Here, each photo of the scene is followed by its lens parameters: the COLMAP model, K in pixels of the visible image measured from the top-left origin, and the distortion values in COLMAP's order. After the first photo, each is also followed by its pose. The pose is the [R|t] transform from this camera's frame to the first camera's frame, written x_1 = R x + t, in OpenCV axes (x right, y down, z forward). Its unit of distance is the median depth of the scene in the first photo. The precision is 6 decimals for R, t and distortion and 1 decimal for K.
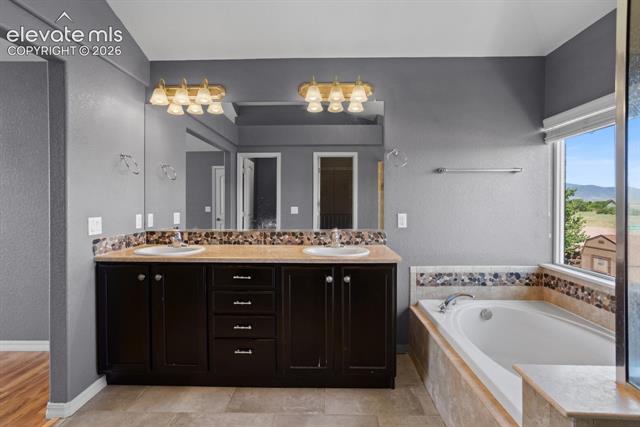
lens RADIAL K [[312.3, 0, 330.1], [0, 312.3, 203.4], [0, 0, 1]] dist [-0.015372, 0.004928]
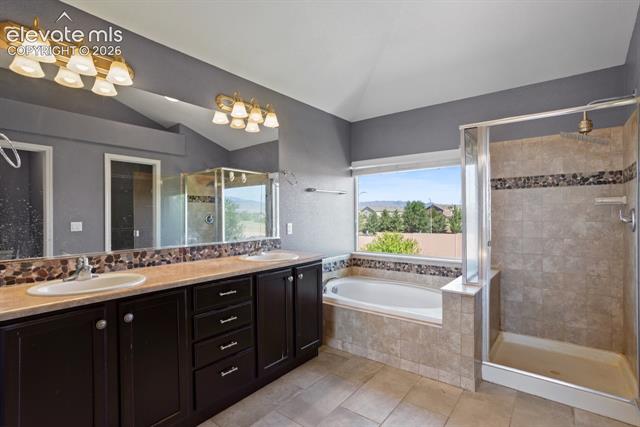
lens RADIAL K [[312.3, 0, 323.8], [0, 312.3, 212.8], [0, 0, 1]] dist [-0.015372, 0.004928]
pose [[0.600830, -0.000537, 0.799377, -0.677998], [0.012286, 0.999888, -0.008562, 0.004905], [-0.799282, 0.014966, 0.600769, 0.151060]]
